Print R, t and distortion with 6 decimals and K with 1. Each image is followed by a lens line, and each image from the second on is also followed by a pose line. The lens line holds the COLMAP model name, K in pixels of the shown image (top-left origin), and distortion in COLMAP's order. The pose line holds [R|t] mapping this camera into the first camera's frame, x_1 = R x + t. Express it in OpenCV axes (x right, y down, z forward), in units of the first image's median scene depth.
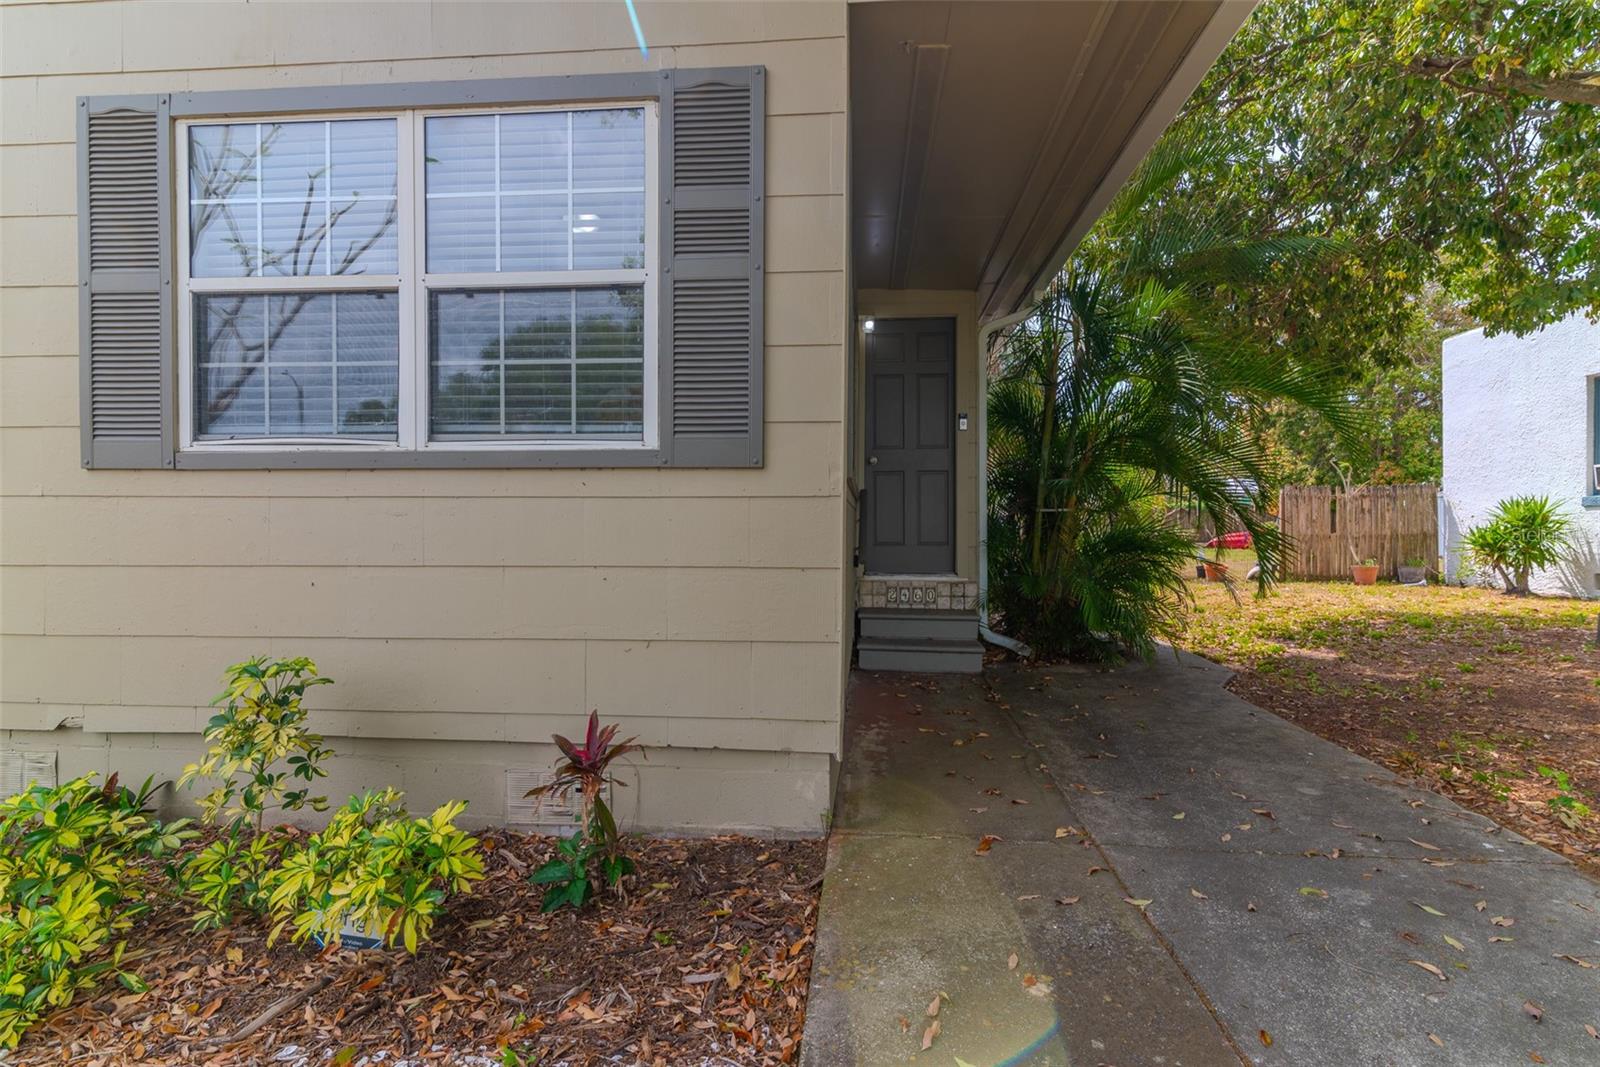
lens RADIAL K [[739.0, 0, 802.8], [0, 739.0, 533.4], [0, 0, 1]] dist [0.016850, -0.001266]
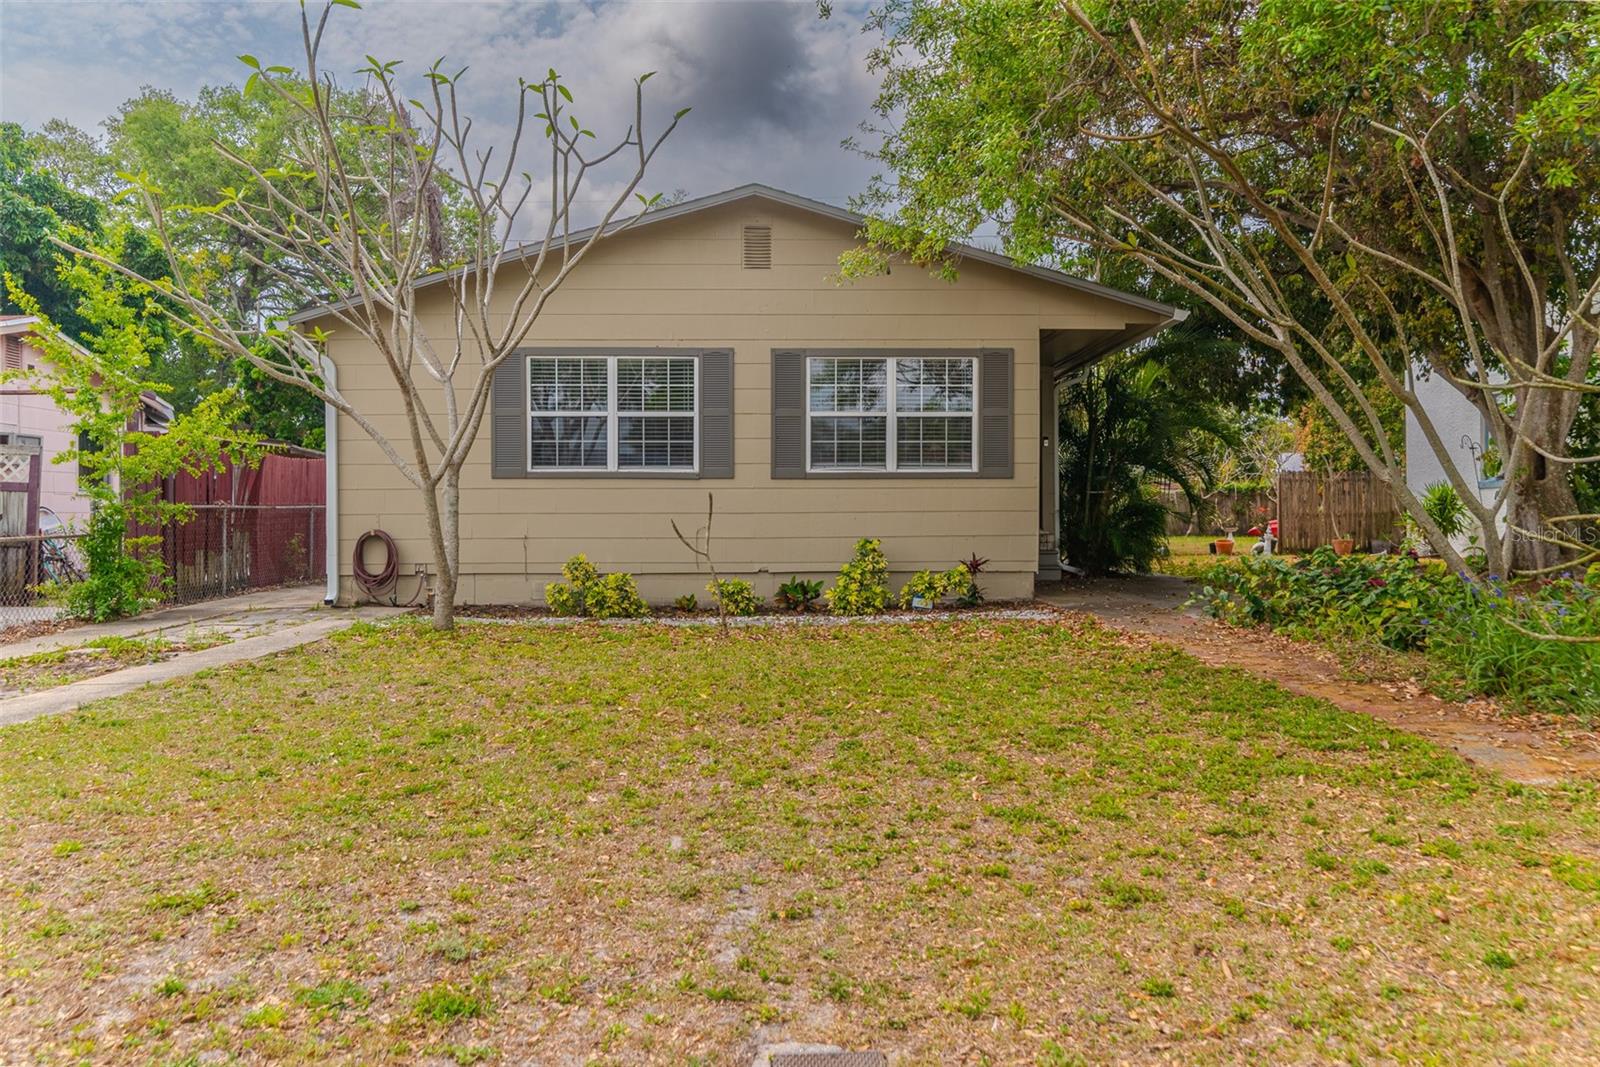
lens RADIAL K [[1259.0, 0, 804.7], [0, 1259.0, 525.8], [0, 0, 1]] dist [0.005254, 0.003752]
pose [[0.992280, -0.006662, 0.123840, -0.384995], [0.007586, 0.999947, -0.006992, 0.034540], [-0.123786, 0.007878, 0.992278, -1.005354]]
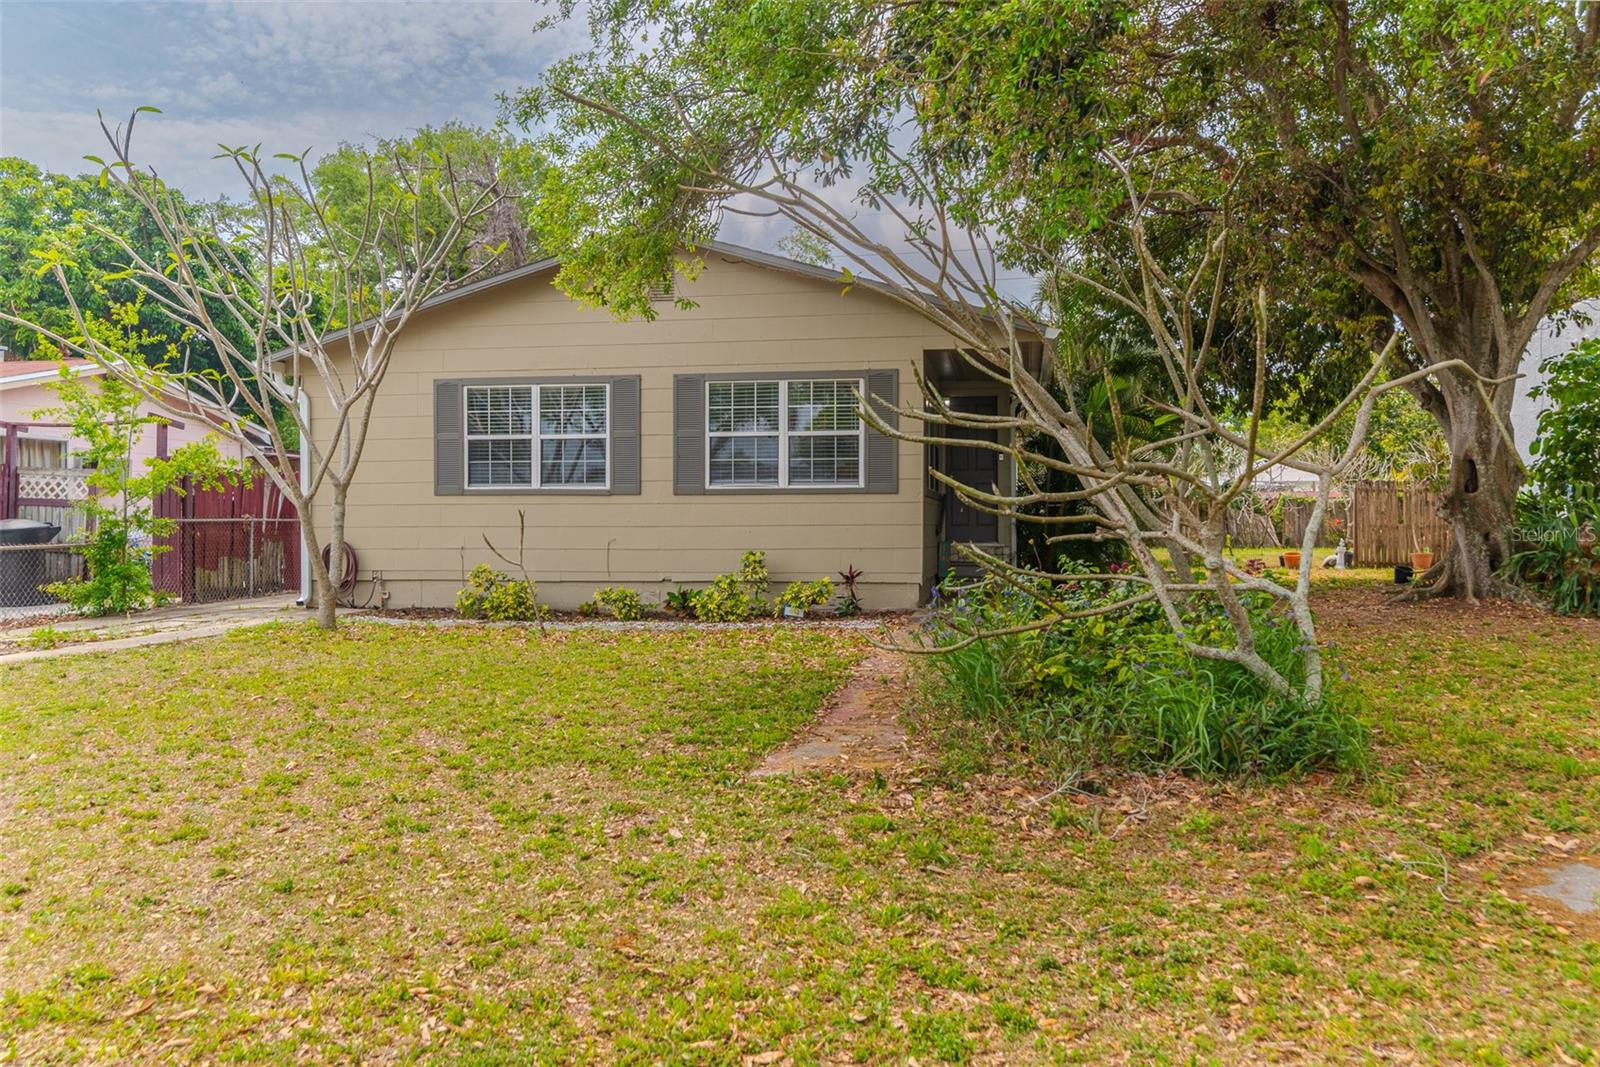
lens RADIAL K [[1259.0, 0, 802.0], [0, 1259.0, 541.0], [0, 0, 1]] dist [0.005254, 0.003752]
pose [[0.996449, -0.003418, -0.084130, -0.002046], [0.003223, 0.999992, -0.002453, 0.032142], [0.084138, 0.002173, 0.996452, -1.098409]]
